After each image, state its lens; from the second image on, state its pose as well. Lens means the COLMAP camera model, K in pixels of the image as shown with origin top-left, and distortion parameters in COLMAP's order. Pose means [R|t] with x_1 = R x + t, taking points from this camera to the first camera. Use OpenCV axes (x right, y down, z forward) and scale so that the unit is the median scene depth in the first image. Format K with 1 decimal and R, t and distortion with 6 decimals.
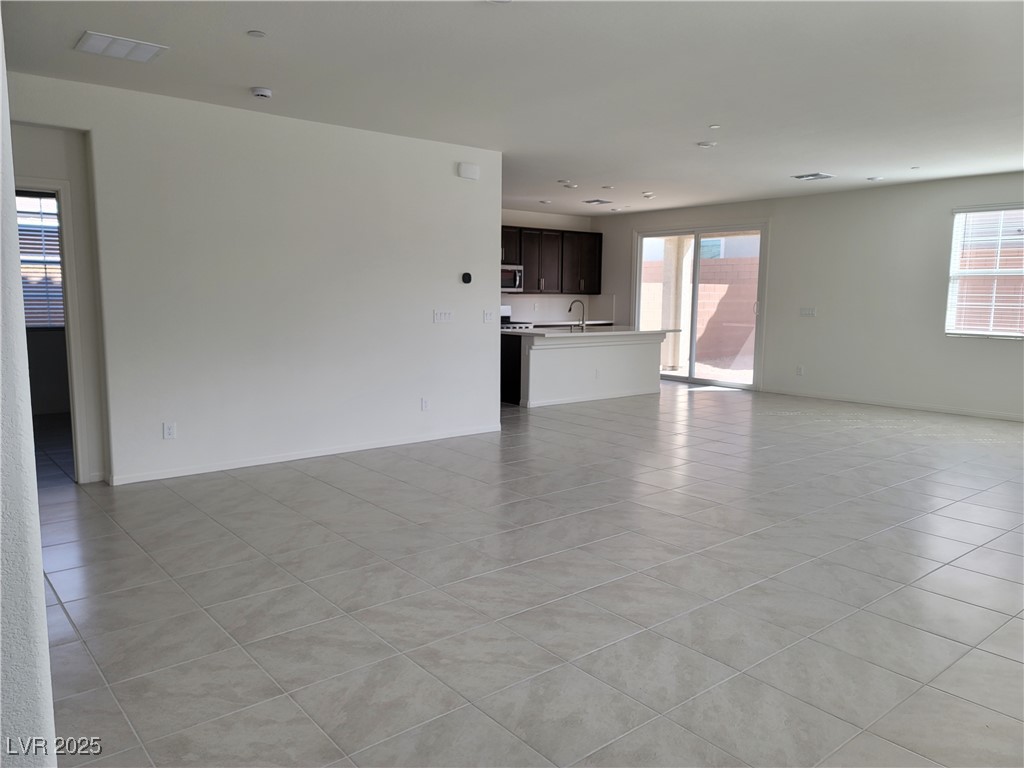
lens RADIAL K [[740.8, 0, 512.0], [0, 740.8, 384.0], [0, 0, 1]] dist [0.112394, -0.106219]
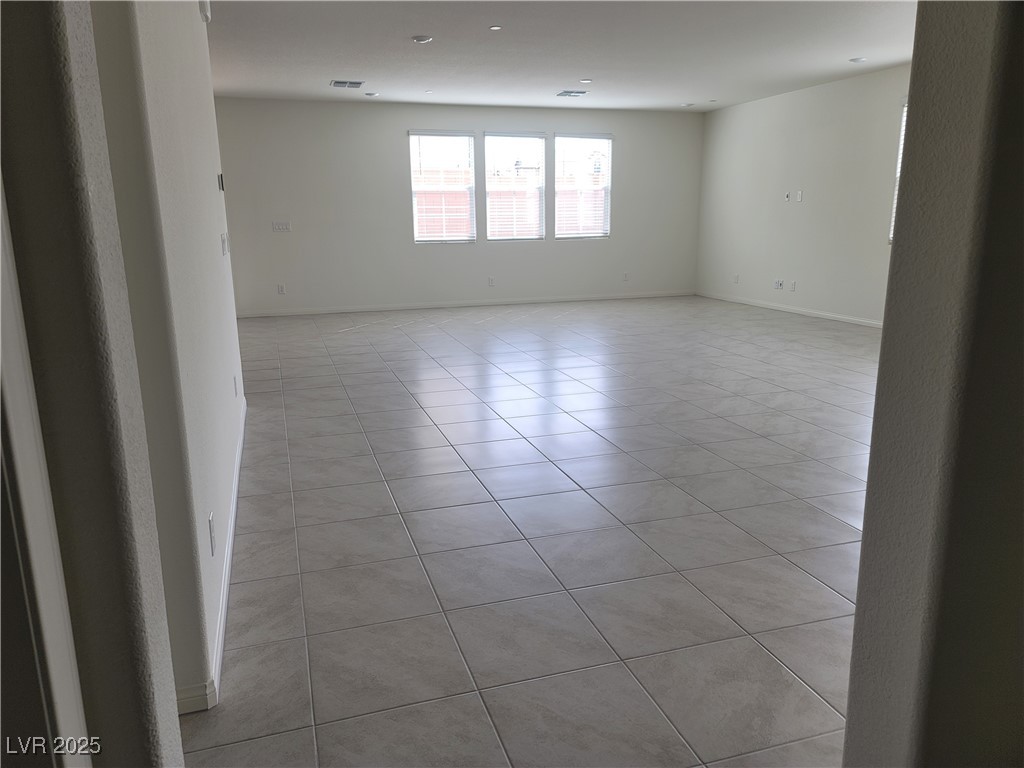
lens RADIAL K [[740.8, 0, 512.0], [0, 740.8, 384.0], [0, 0, 1]] dist [0.112394, -0.106219]
pose [[0.370304, -0.222838, 0.901786, -0.478715], [0.129315, 0.973713, 0.187511, -0.049016], [-0.919866, 0.047178, 0.389386, 0.431737]]
